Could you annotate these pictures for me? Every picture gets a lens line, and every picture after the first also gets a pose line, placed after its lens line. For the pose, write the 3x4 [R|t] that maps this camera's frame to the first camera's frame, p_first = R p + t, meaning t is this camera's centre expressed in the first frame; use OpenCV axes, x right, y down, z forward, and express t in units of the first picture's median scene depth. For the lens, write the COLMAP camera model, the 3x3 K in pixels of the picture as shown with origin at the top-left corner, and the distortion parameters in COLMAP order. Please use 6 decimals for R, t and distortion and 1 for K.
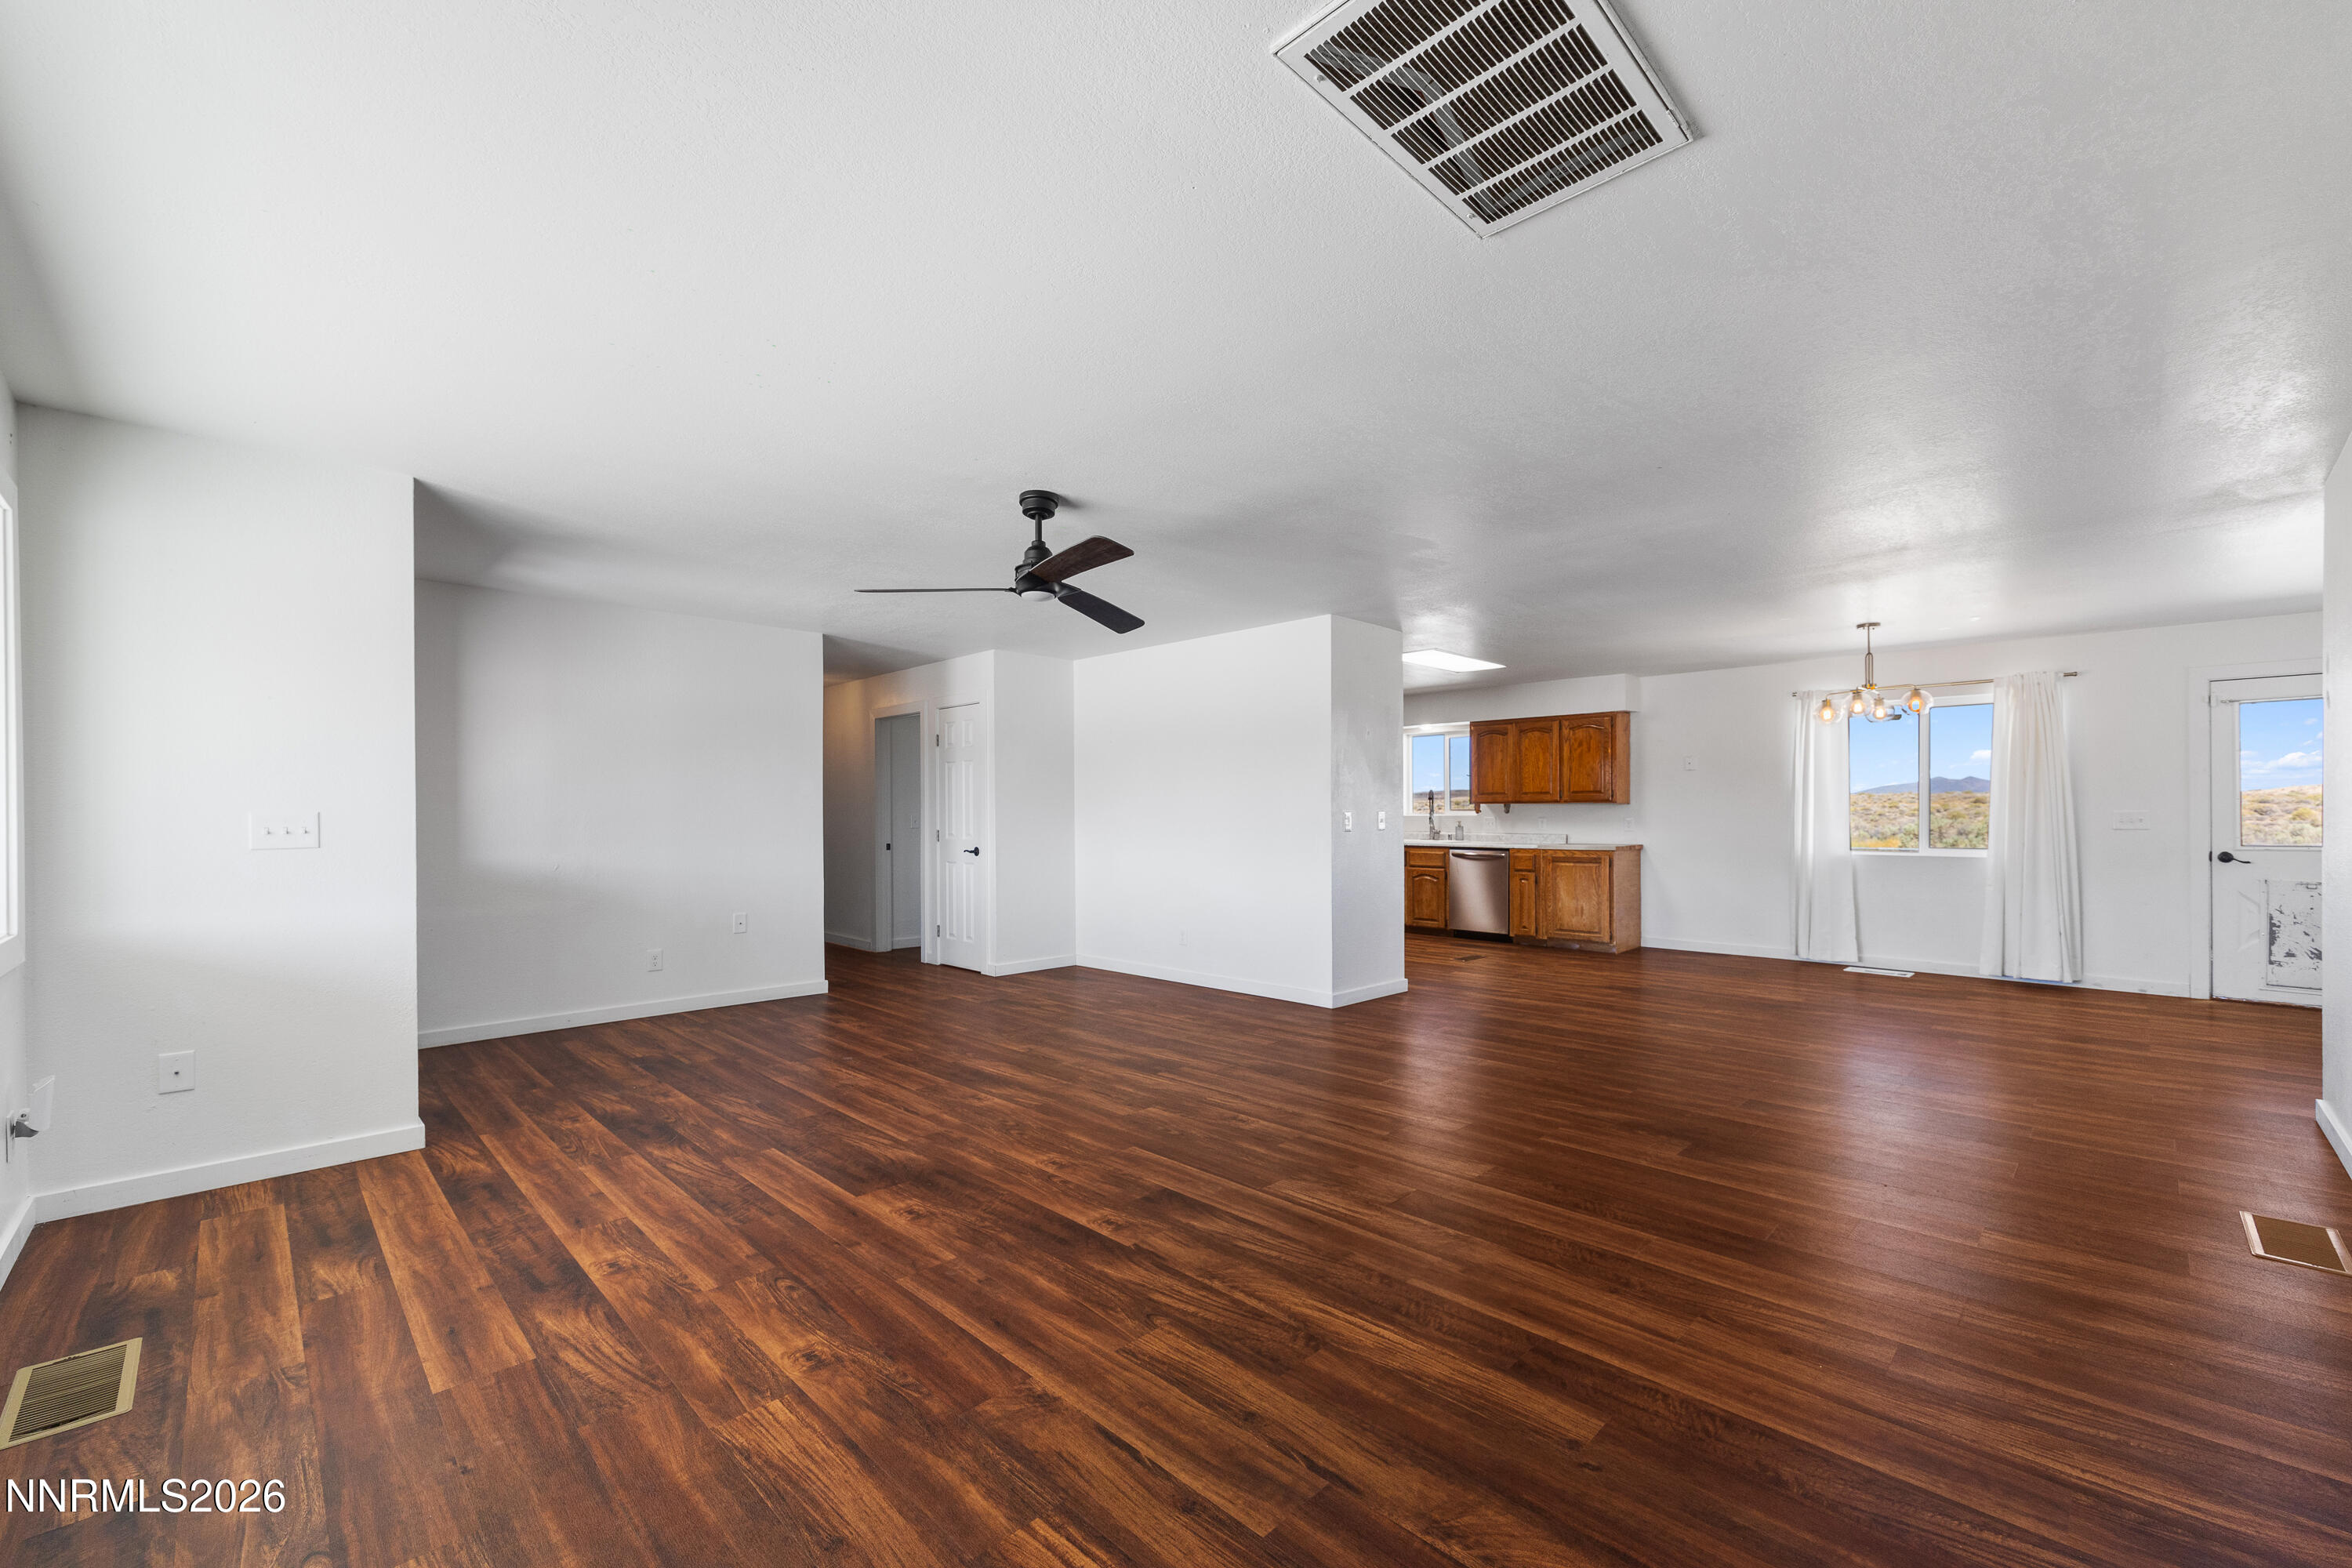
lens RADIAL K [[958.8, 0, 1173.4], [0, 958.8, 791.8], [0, 0, 1]] dist [0.001070, 0.000236]
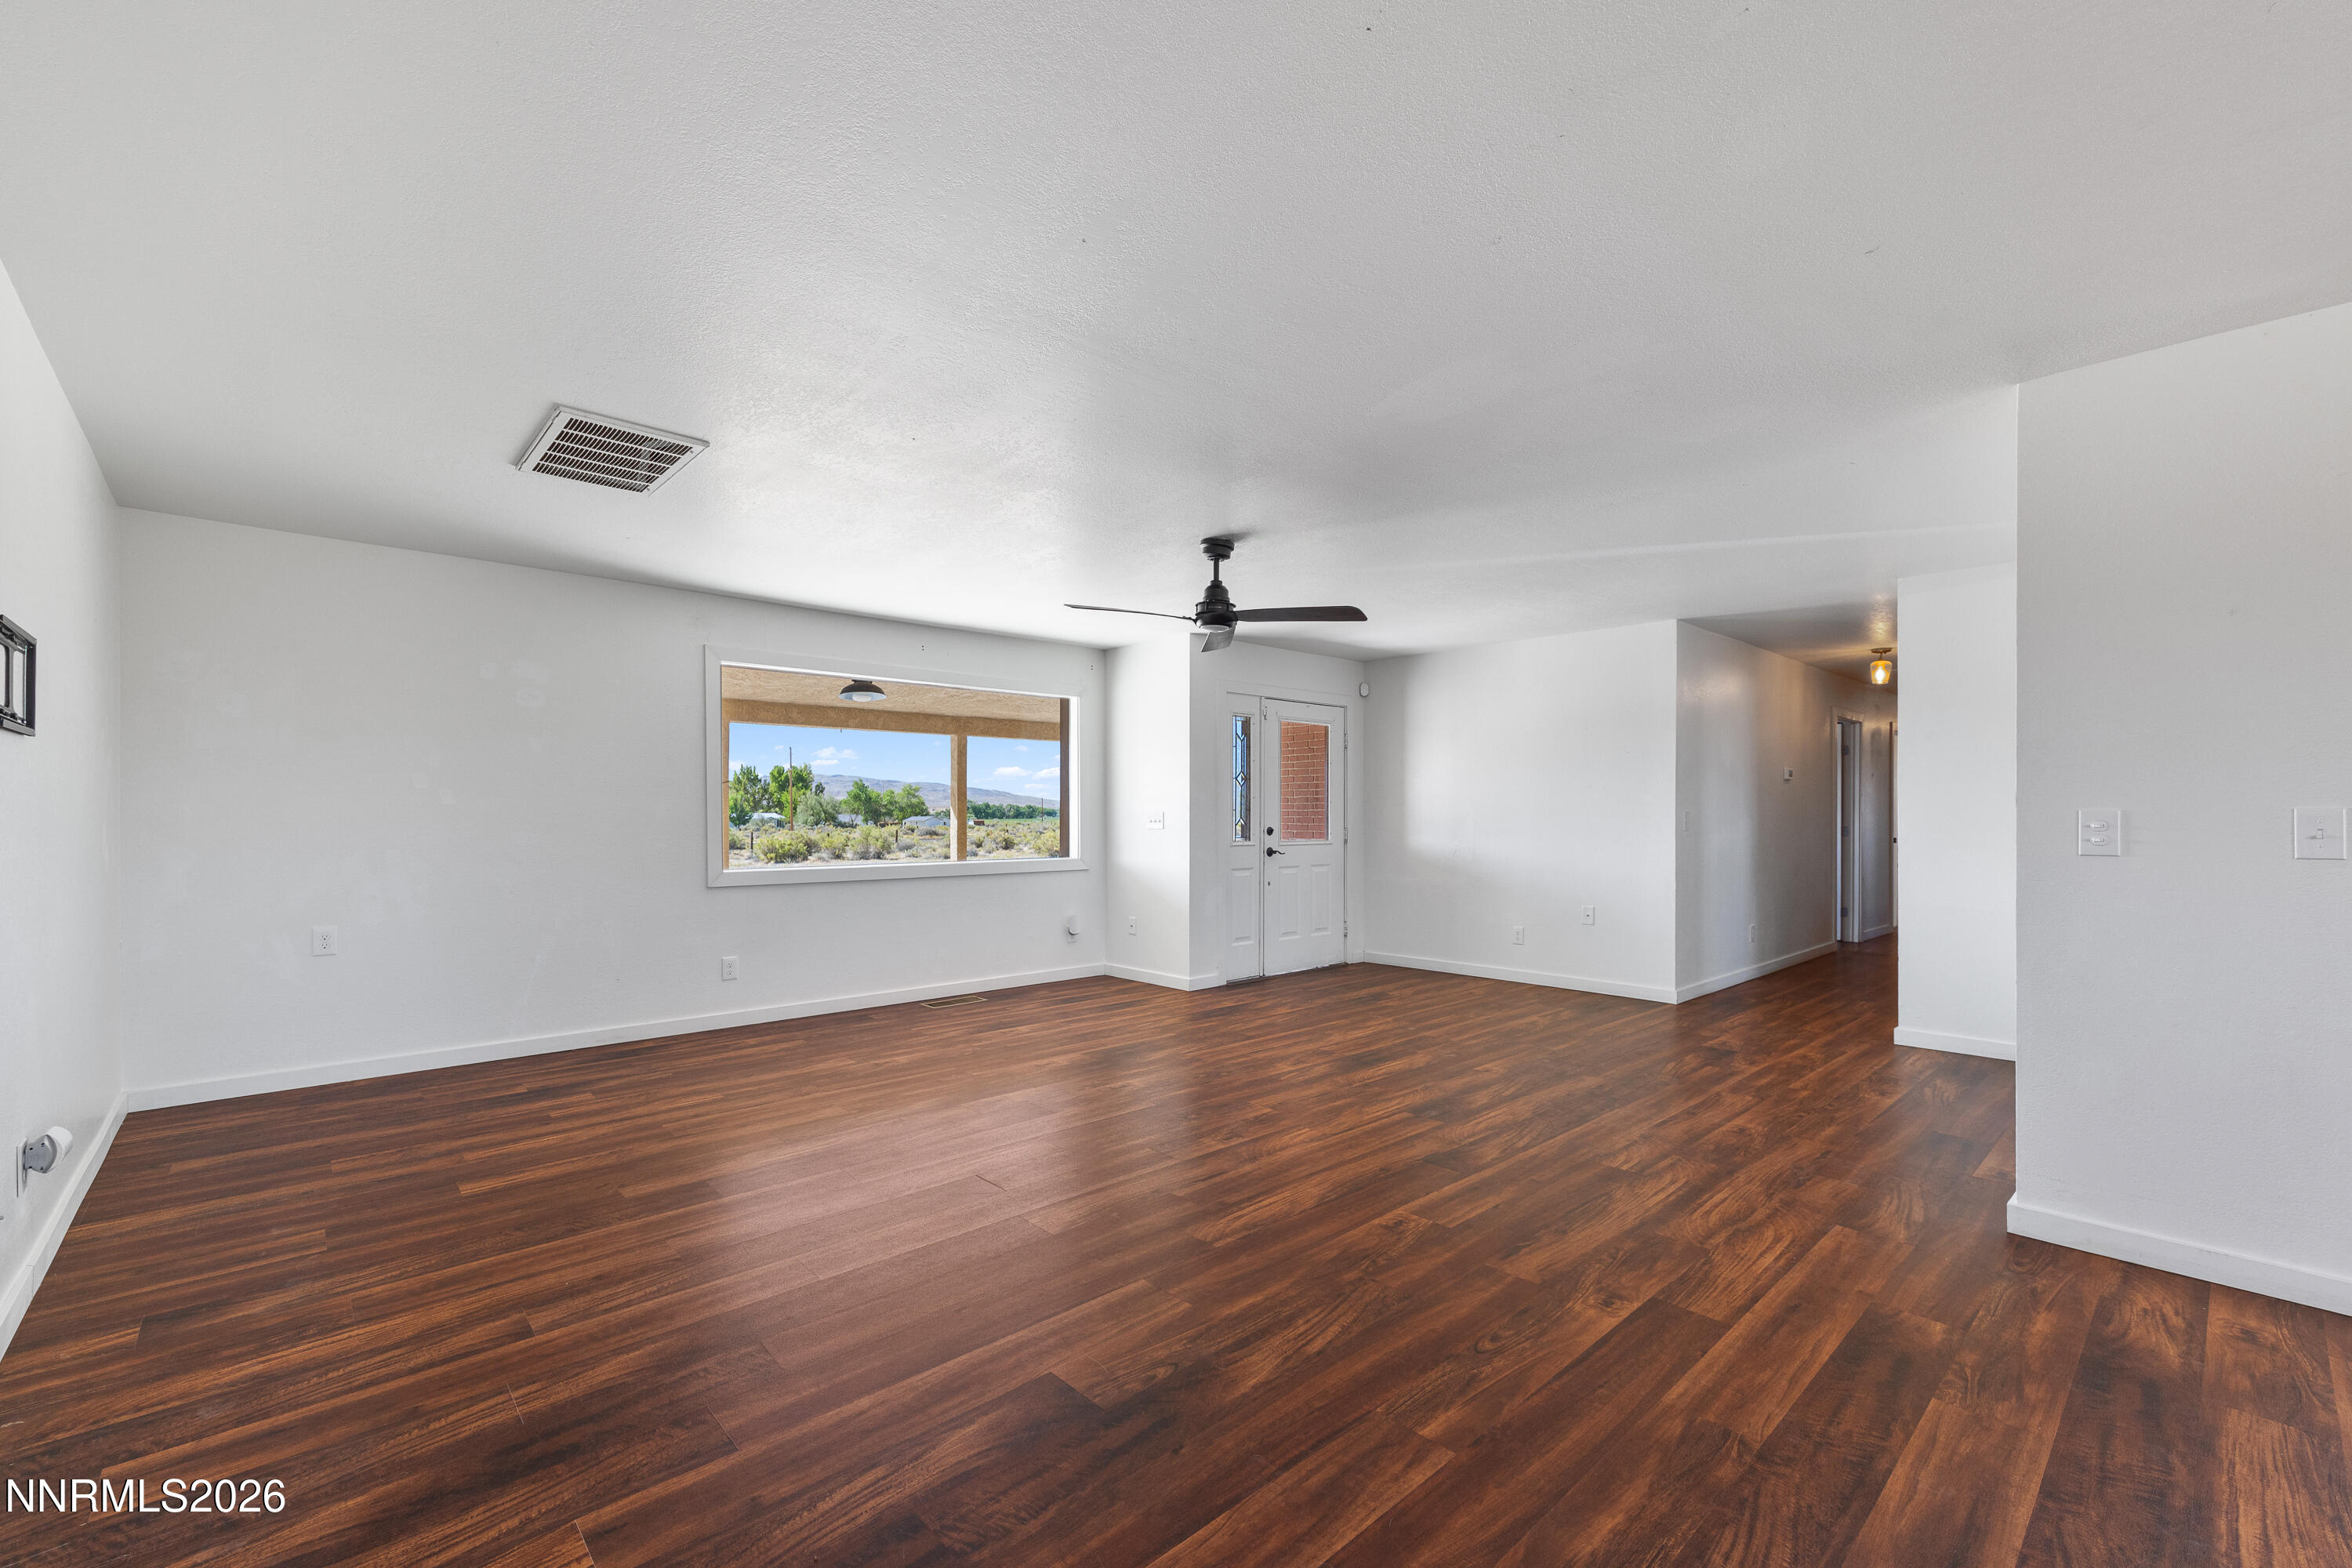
lens RADIAL K [[966.0, 0, 1205.6], [0, 966.0, 801.4], [0, 0, 1]] dist [-0.000107, 0.000340]
pose [[-0.013927, -0.009614, -0.999857, 1.146233], [0.025552, 0.999624, -0.009968, 0.024177], [0.999576, -0.025687, -0.013676, 1.121356]]
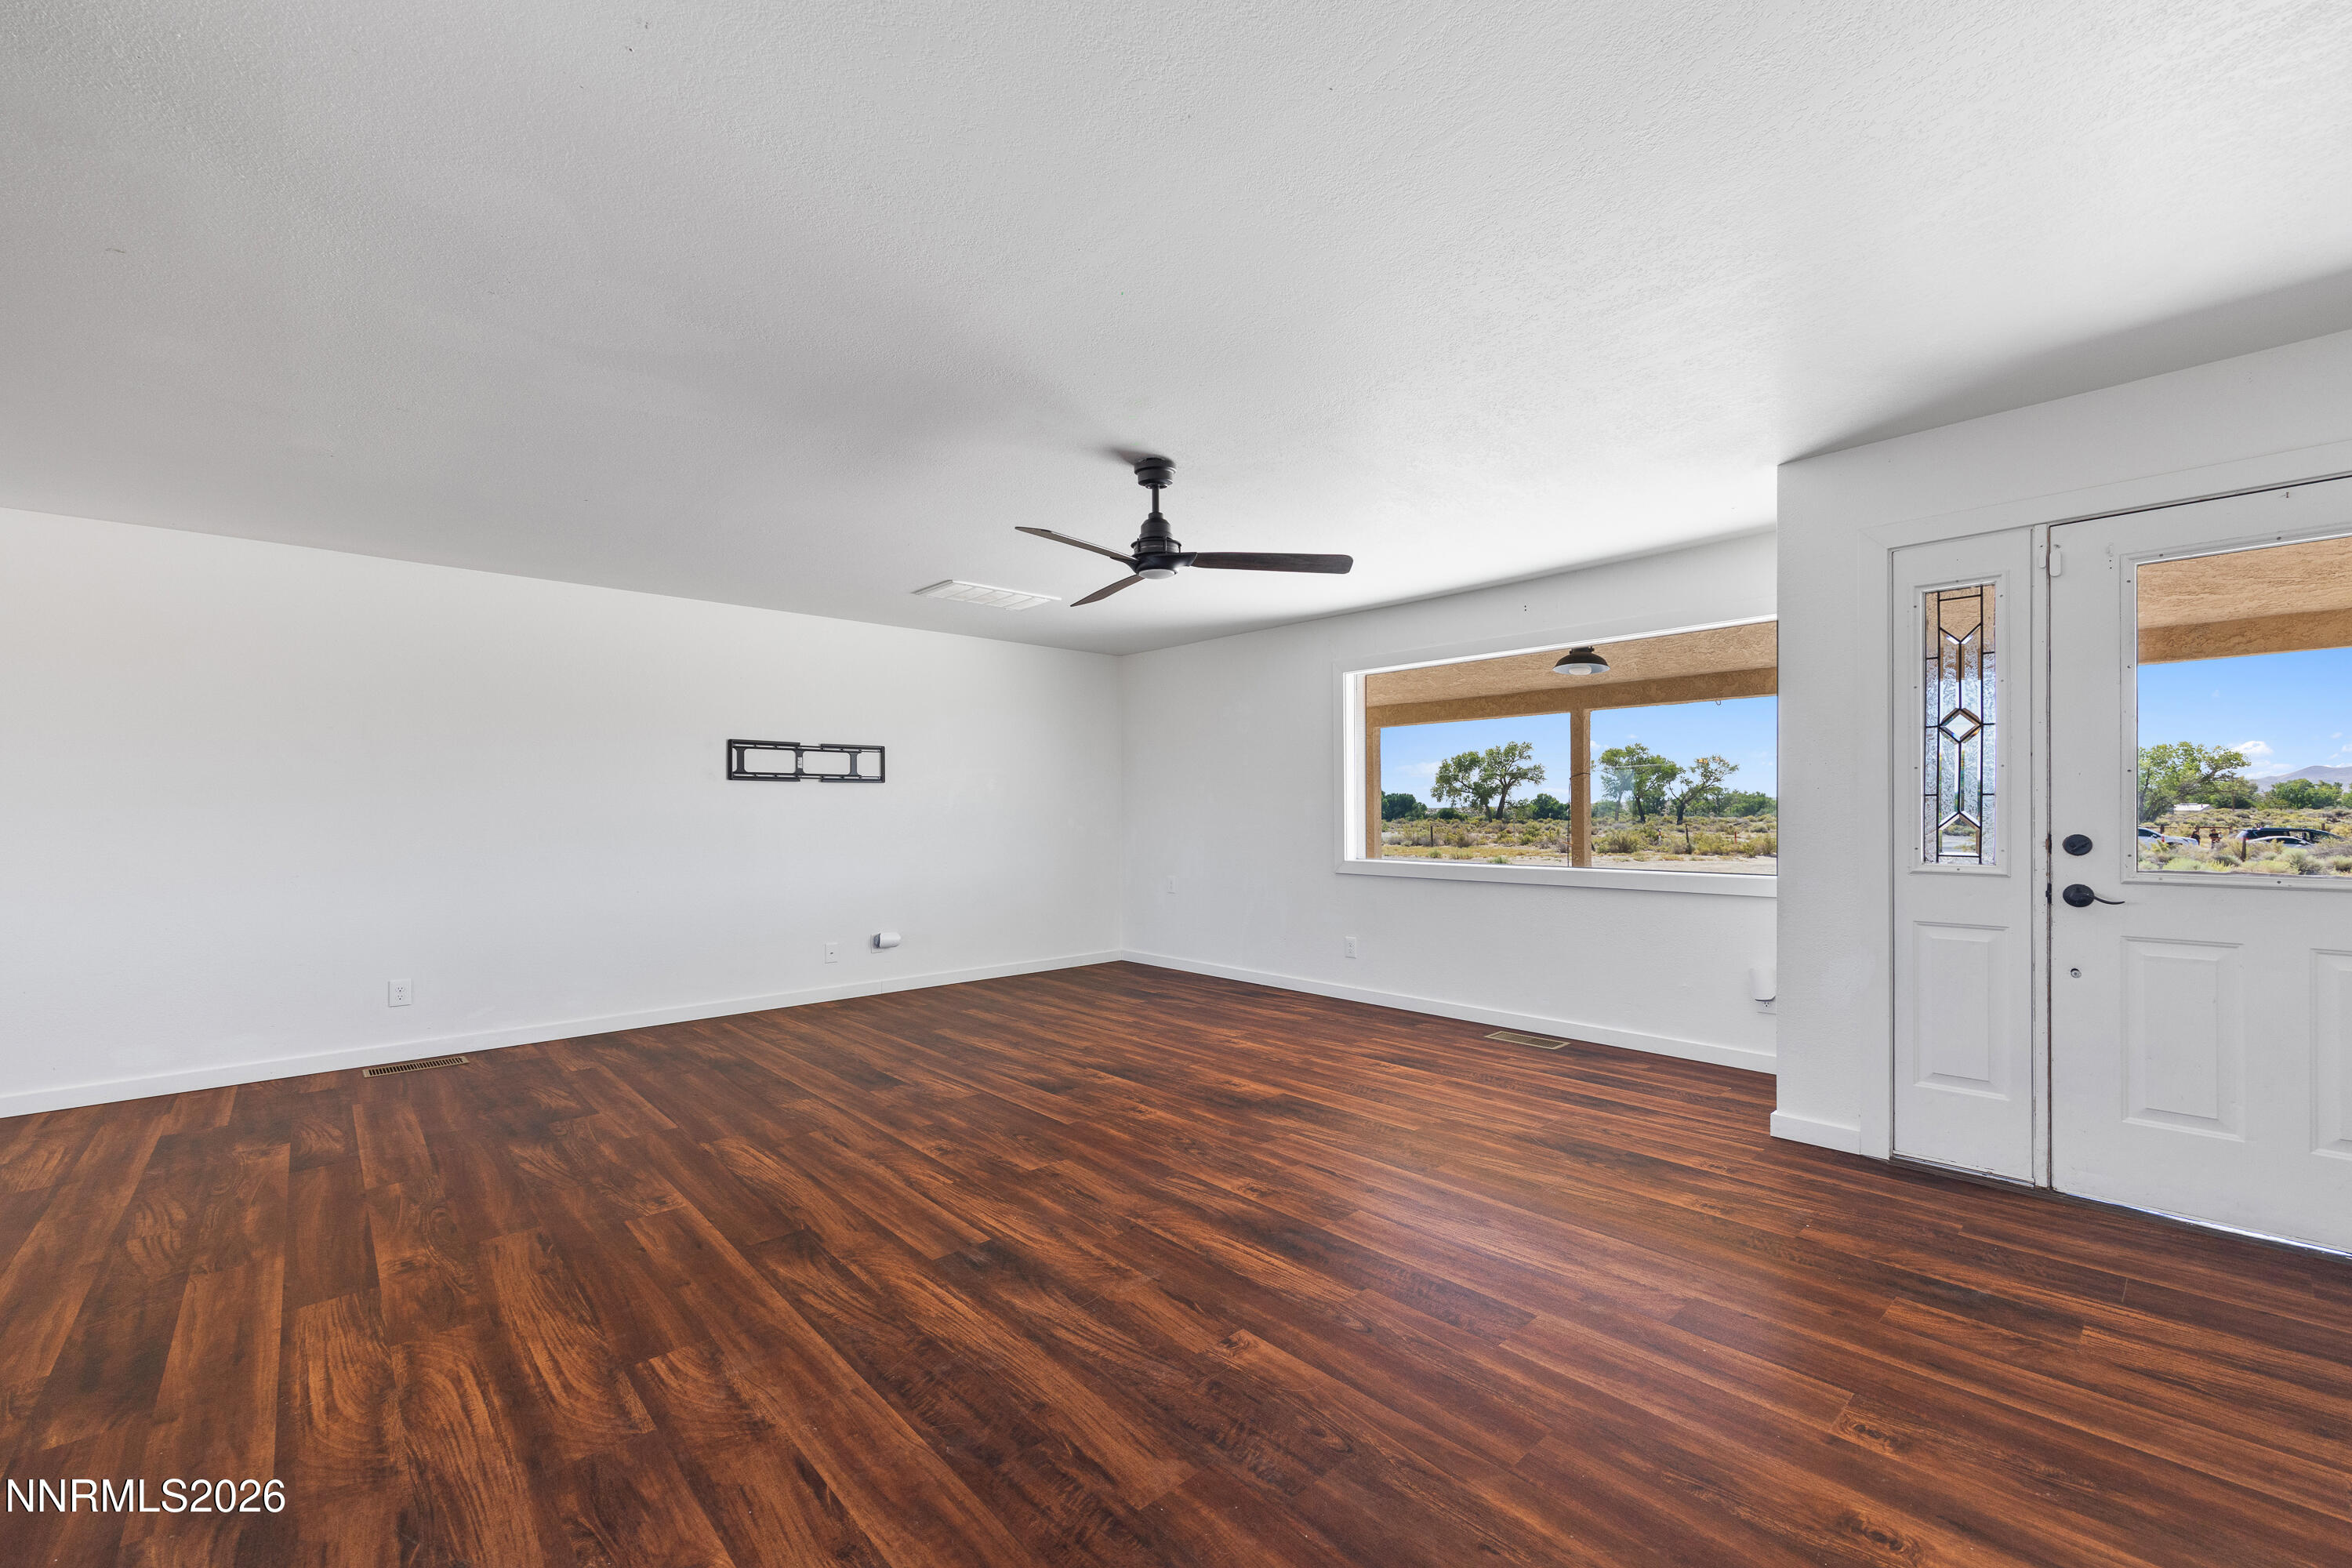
lens RADIAL K [[981.6, 0, 1178.8], [0, 981.6, 811.1], [0, 0, 1]] dist [-0.001037, -0.001195]
pose [[-0.999231, 0.012196, 0.037256, -0.216750], [0.011163, 0.999551, -0.027823, 0.057019], [-0.037578, -0.027386, -0.998918, 2.164946]]
